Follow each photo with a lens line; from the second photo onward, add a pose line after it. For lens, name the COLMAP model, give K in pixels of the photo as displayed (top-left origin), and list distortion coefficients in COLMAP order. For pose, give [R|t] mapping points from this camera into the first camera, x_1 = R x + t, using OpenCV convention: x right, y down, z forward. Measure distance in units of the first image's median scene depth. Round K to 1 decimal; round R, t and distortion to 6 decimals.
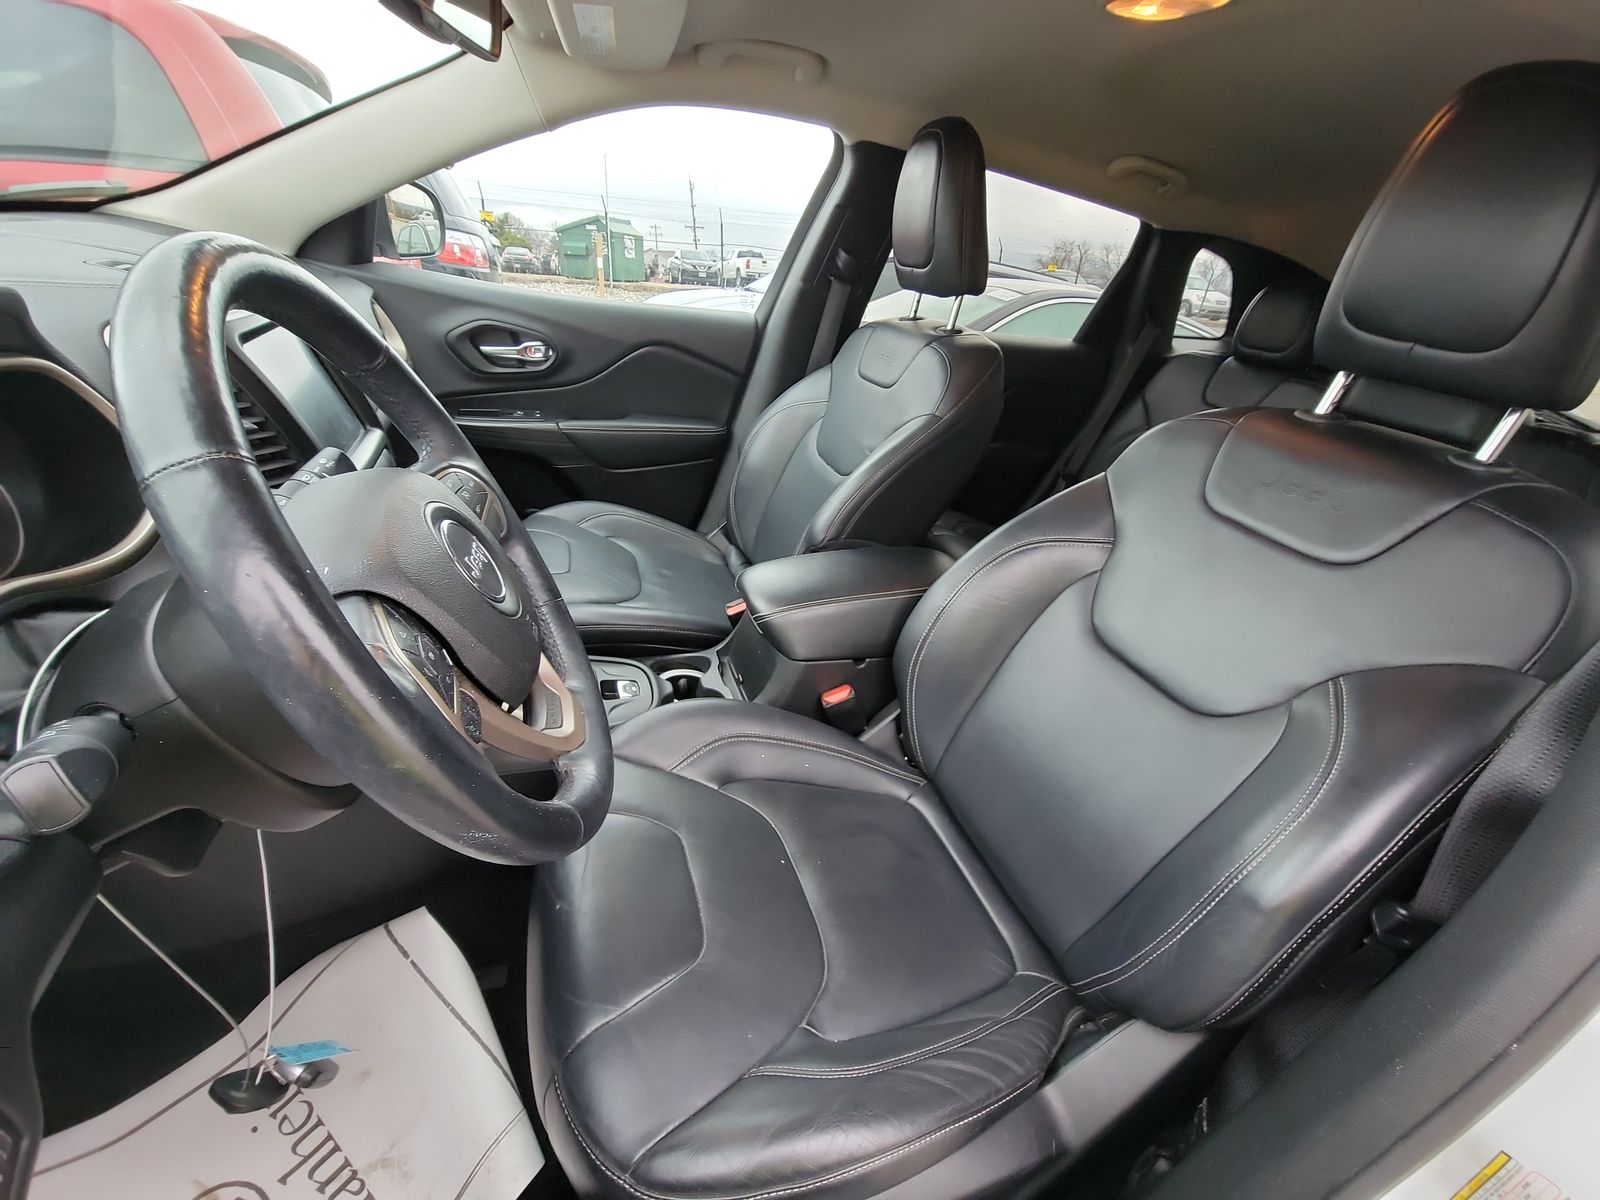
lens RADIAL K [[649.8, 0, 803.4], [0, 649.8, 605.7], [0, 0, 1]] dist [-0.000790, -0.000729]
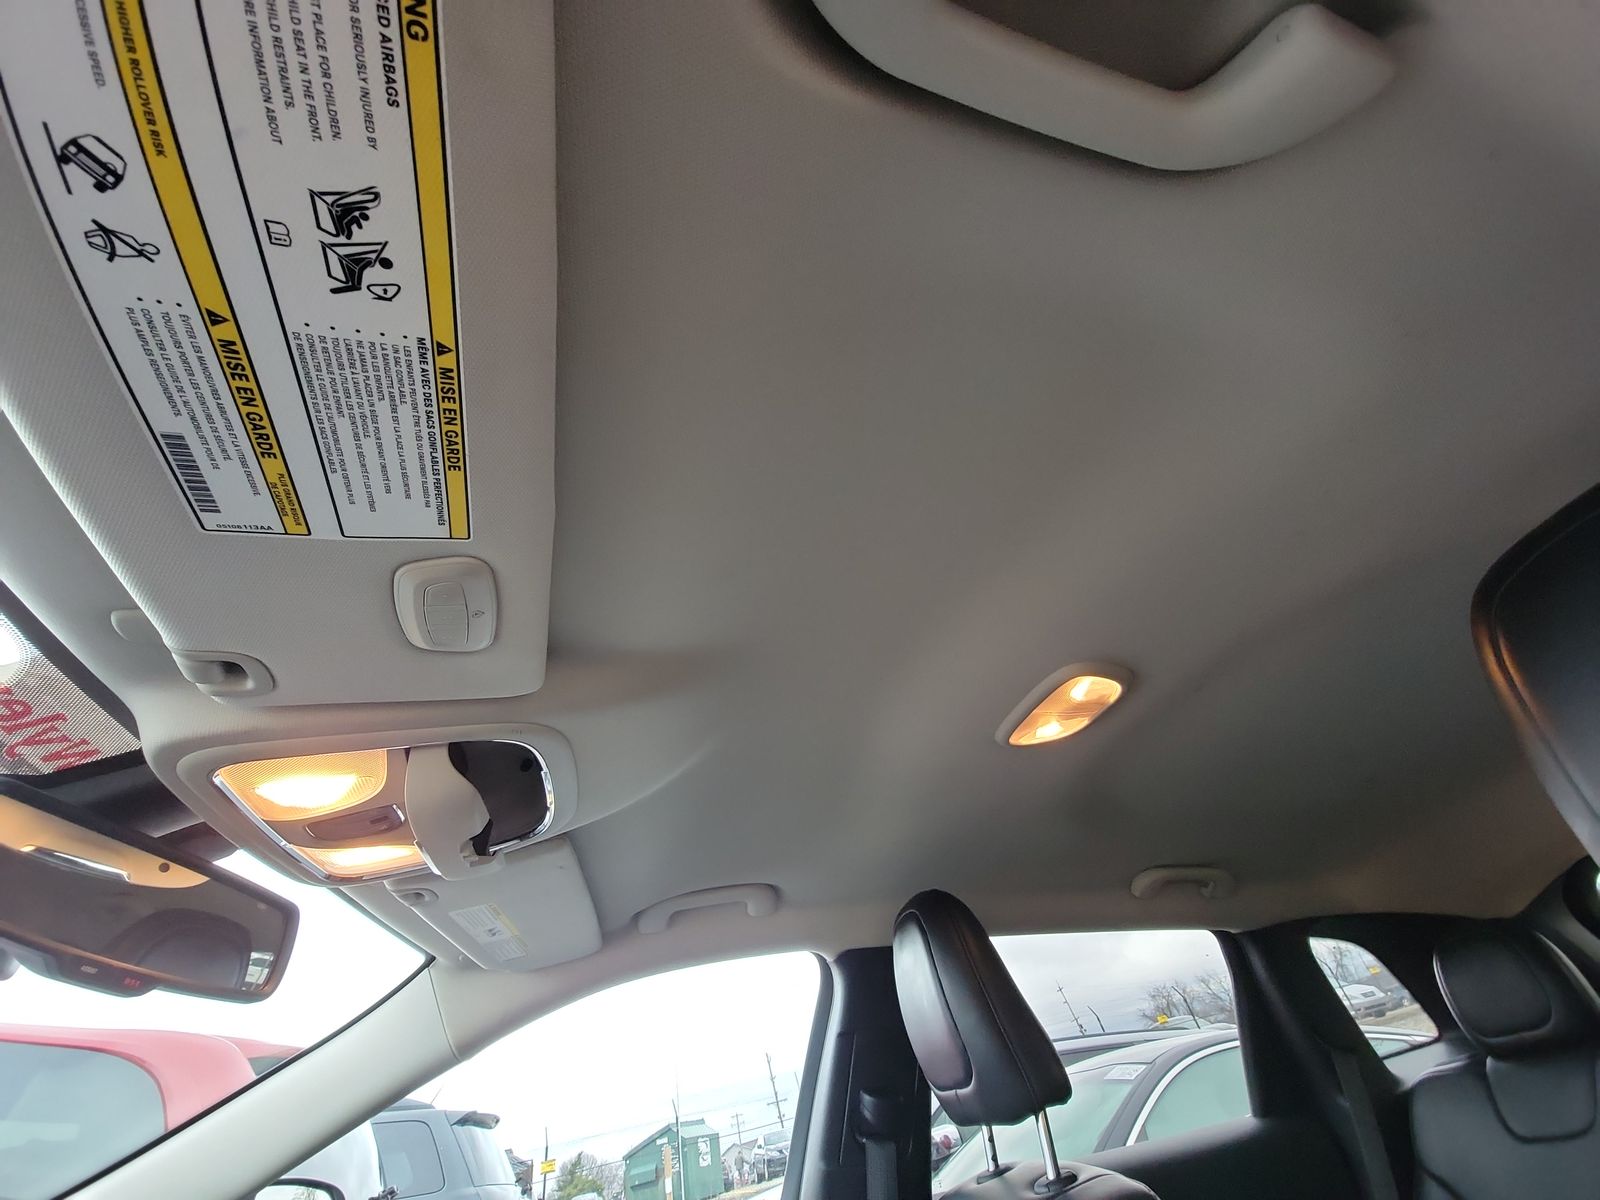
lens RADIAL K [[649.8, 0, 803.4], [0, 649.8, 605.7], [0, 0, 1]] dist [-0.000790, -0.000729]
pose [[0.957525, -0.280401, 0.067236, 0.057498], [0.174489, 0.377817, -0.909290, -0.063059], [0.229562, 0.882400, 0.410697, 0.123526]]
